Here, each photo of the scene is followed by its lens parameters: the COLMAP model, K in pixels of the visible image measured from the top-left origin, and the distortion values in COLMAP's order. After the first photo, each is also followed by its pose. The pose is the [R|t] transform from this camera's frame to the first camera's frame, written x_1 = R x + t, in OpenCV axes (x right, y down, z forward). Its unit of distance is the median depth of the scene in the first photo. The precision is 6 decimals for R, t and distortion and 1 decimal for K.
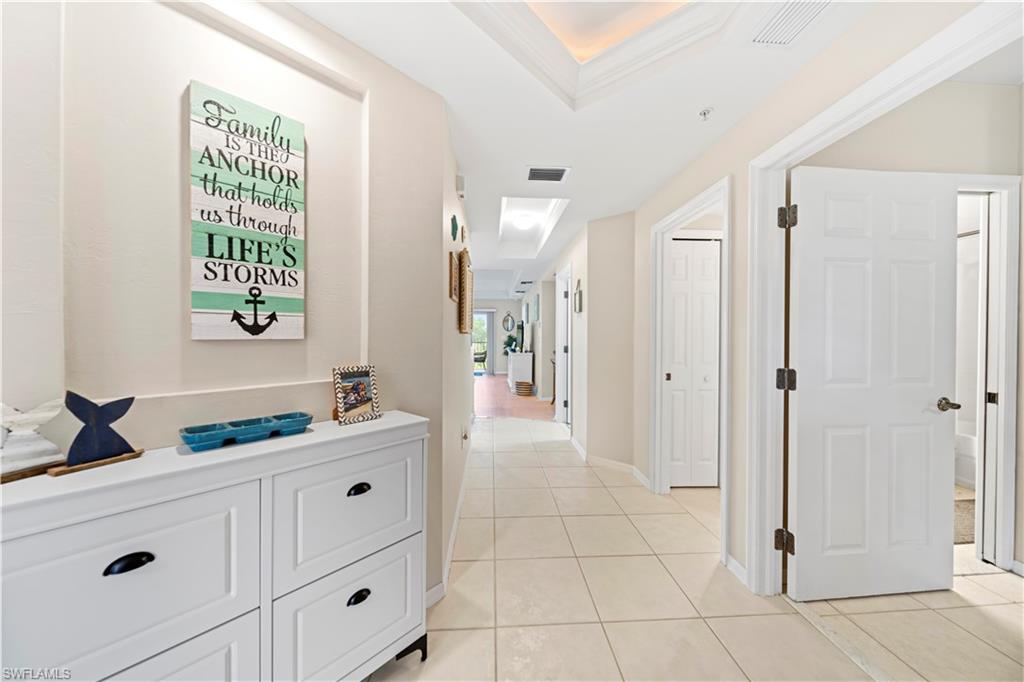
lens RADIAL K [[367.9, 0, 515.2], [0, 367.9, 342.9], [0, 0, 1]] dist [-0.001747, -0.000261]
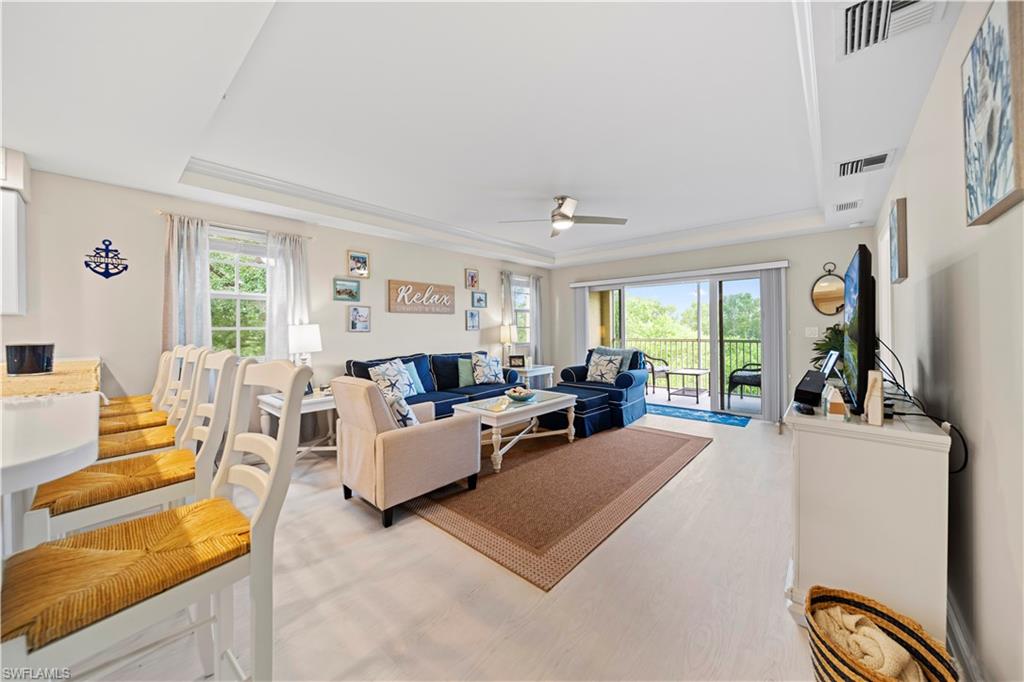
lens RADIAL K [[366.3, 0, 518.6], [0, 366.3, 327.6], [0, 0, 1]] dist [-0.000462, -0.000011]
pose [[0.714672, -0.008282, -0.699411, 0.017550], [-0.006119, 0.999818, -0.018092, -0.010620], [0.699433, 0.017209, 0.714491, 0.530885]]
